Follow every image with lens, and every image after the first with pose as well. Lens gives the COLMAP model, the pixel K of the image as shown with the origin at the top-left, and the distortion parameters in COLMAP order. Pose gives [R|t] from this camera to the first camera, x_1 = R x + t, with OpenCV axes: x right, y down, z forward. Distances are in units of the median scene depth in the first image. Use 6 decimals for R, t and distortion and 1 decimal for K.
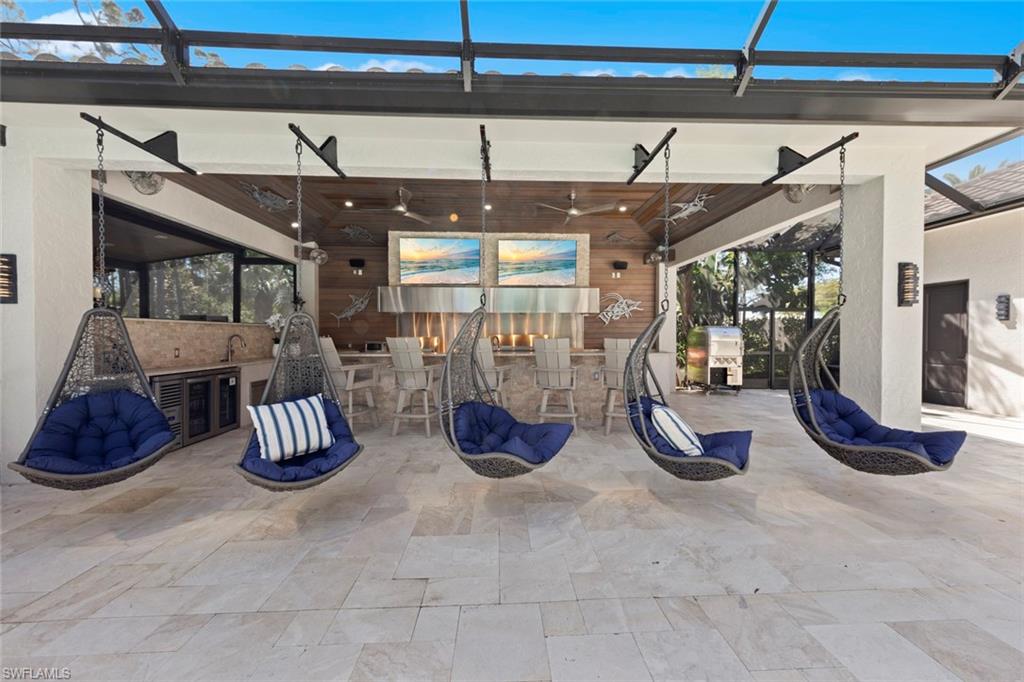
lens RADIAL K [[335.5, 0, 512.0], [0, 335.5, 341.0], [0, 0, 1]] dist [-0.000619, -0.000017]
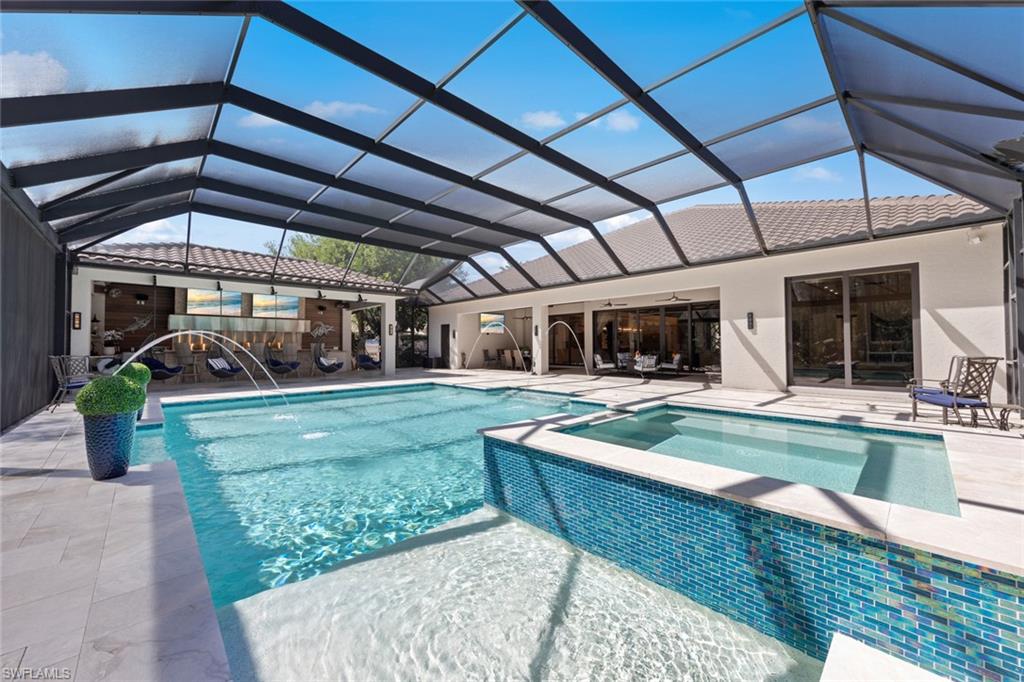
lens RADIAL K [[401.0, 0, 509.1], [0, 401.0, 337.3], [0, 0, 1]] dist [0.003437, 0.000093]
pose [[0.765411, 0.010080, 0.643462, -0.400214], [0.015031, 0.999325, -0.033534, 0.049567], [-0.643366, 0.035339, 0.764743, -1.713813]]
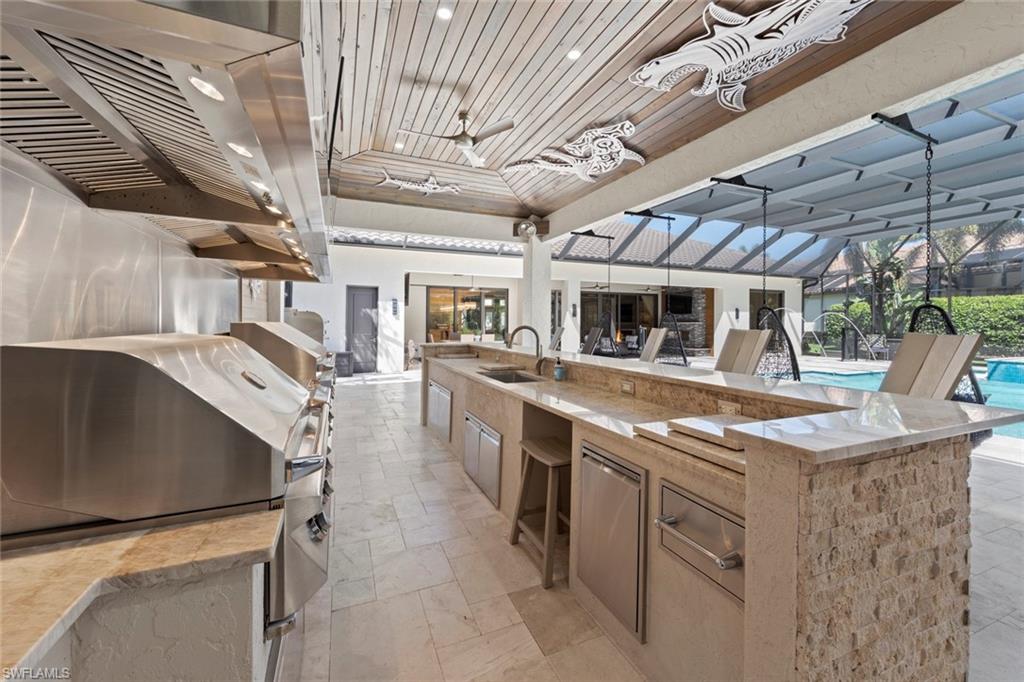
lens RADIAL K [[401.0, 0, 509.1], [0, 401.0, 337.3], [0, 0, 1]] dist [0.003437, 0.000093]
pose [[-0.352920, -0.024619, 0.935330, -0.535644], [0.014600, 0.999387, 0.031814, -0.000582], [-0.935540, 0.024884, -0.352344, 1.011041]]
